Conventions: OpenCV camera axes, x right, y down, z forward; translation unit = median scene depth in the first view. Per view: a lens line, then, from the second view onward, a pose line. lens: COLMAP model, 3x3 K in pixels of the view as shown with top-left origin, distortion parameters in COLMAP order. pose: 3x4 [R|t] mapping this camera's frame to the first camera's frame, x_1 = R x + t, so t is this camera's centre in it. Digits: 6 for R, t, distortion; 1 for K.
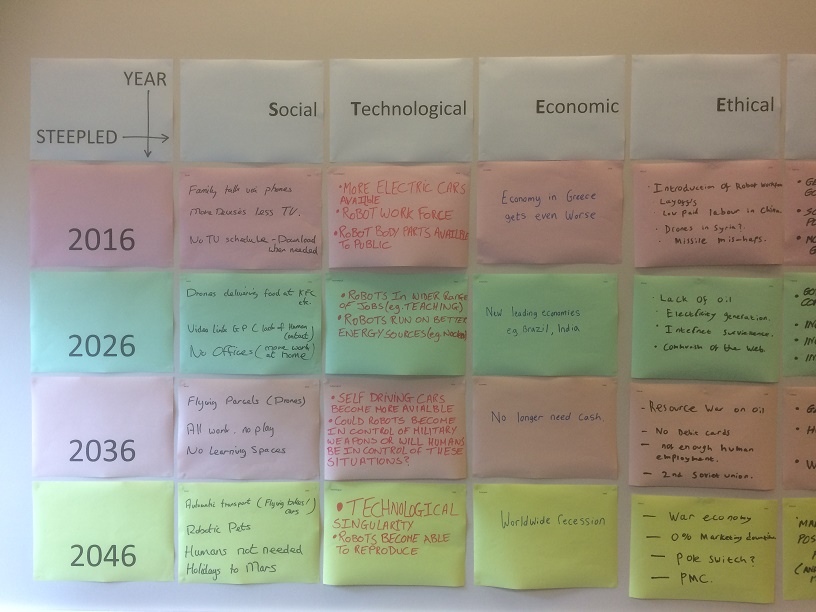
lens RADIAL K [[690.1, 0, 408.0], [0, 690.1, 306.0], [0, 0, 1]] dist [0.082950, -0.108217]
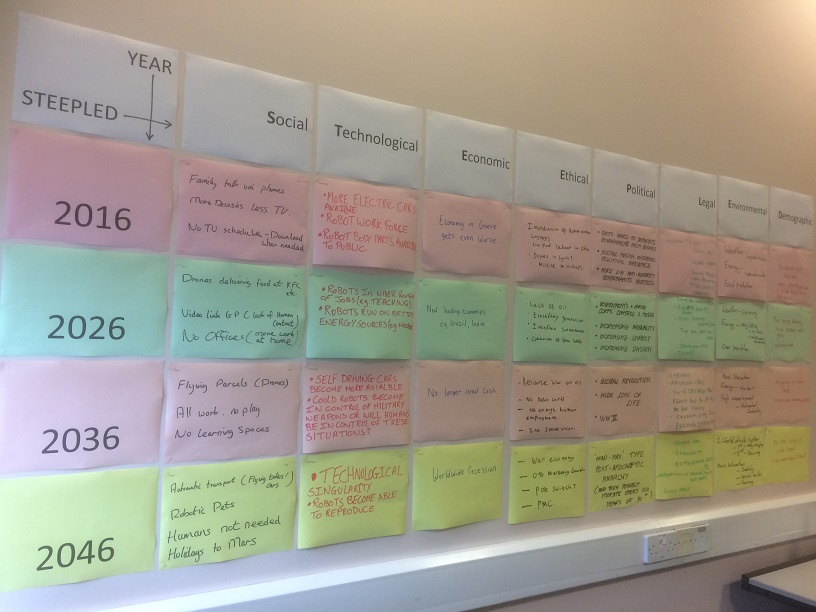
lens RADIAL K [[690.1, 0, 408.0], [0, 690.1, 306.0], [0, 0, 1]] dist [0.082950, -0.108217]
pose [[0.835403, 0.044647, 0.547821, -0.605447], [-0.017690, 0.998363, -0.054389, 0.072535], [-0.549353, 0.035746, 0.834826, -0.030316]]
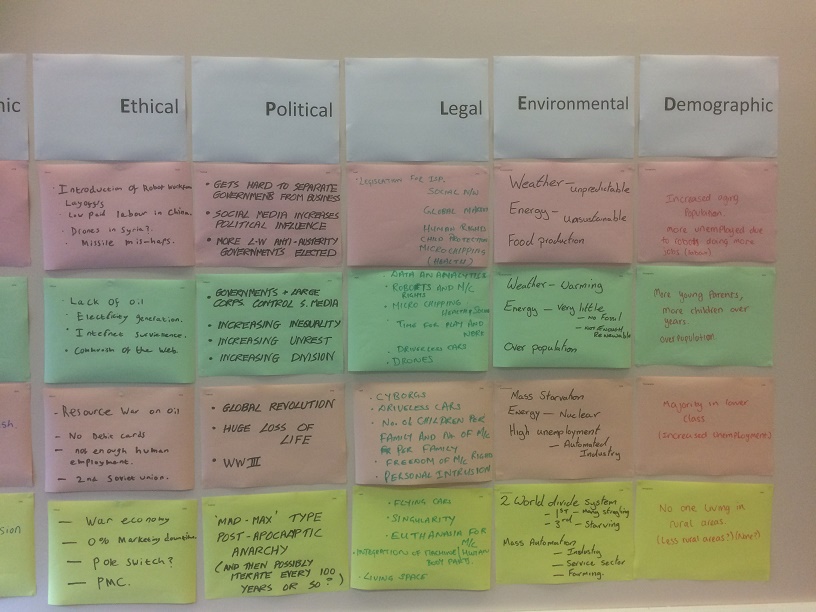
lens RADIAL K [[690.1, 0, 408.0], [0, 690.1, 306.0], [0, 0, 1]] dist [0.082950, -0.108217]
pose [[0.996774, -0.016545, 0.078540, 0.756352], [0.016076, 0.999849, 0.006602, -0.003399], [-0.078637, -0.005318, 0.996889, -0.023227]]
